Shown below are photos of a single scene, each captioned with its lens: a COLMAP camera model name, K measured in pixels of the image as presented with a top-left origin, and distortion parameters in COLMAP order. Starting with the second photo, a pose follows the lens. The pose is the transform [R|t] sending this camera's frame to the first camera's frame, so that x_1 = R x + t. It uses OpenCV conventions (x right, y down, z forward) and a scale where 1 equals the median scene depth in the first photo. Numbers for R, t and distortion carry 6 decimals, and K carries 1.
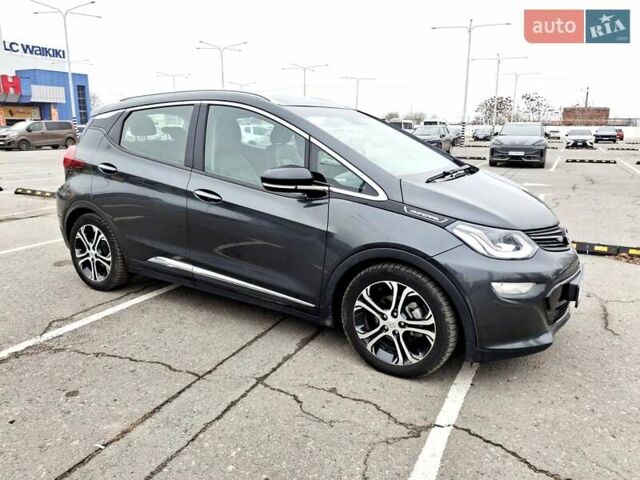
lens RADIAL K [[465.3, 0, 328.9], [0, 465.3, 239.6], [0, 0, 1]] dist [0.063898, -0.075667]
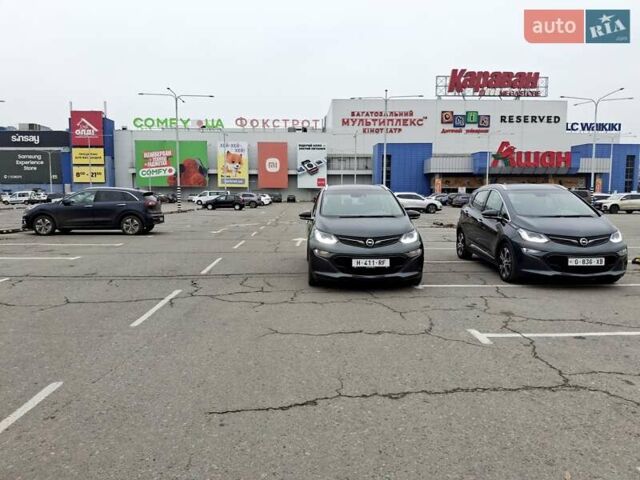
lens RADIAL K [[450.0, 0, 320.0], [0, 450.0, 240.0], [0, 0, 1]] dist [0.065353, -0.119906]
pose [[0.480033, 0.085654, -0.873059, 2.007882], [-0.202667, 0.979127, -0.015371, 0.310577], [0.853519, 0.184319, 0.487372, -1.384851]]
